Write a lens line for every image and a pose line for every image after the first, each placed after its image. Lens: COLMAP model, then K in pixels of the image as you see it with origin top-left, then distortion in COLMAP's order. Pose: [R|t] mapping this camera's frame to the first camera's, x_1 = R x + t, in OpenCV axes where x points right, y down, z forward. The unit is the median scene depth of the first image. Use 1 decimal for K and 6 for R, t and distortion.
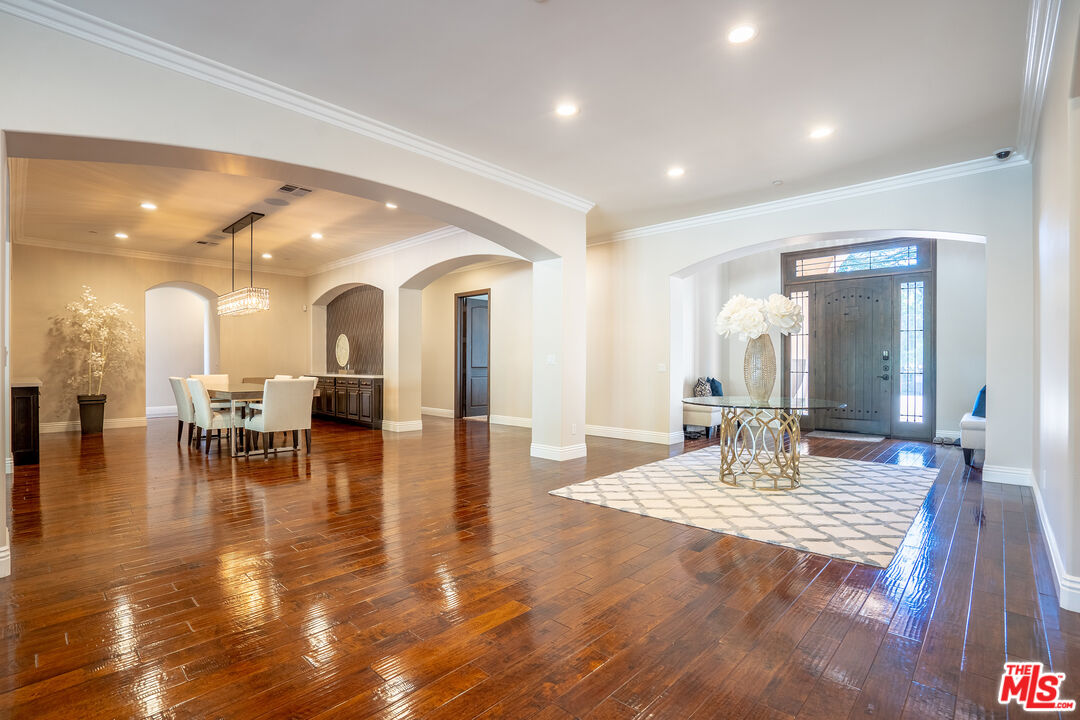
lens RADIAL K [[510.9, 0, 530.4], [0, 510.9, 367.9], [0, 0, 1]] dist [-0.059875, 0.023803]
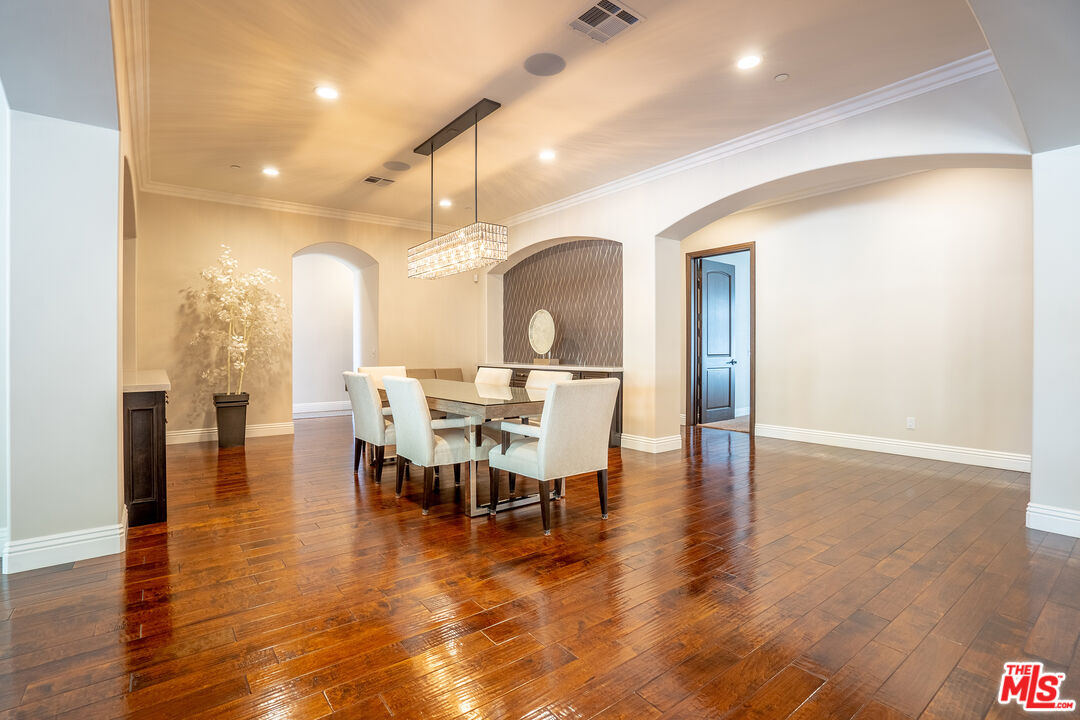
lens RADIAL K [[506.9, 0, 529.6], [0, 506.9, 352.8], [0, 0, 1]] dist [-0.062334, 0.023888]
pose [[0.987641, -0.002197, -0.156715, -0.332063], [0.001696, 0.999993, -0.003333, -0.003097], [0.156721, 0.003026, 0.987638, 0.338755]]
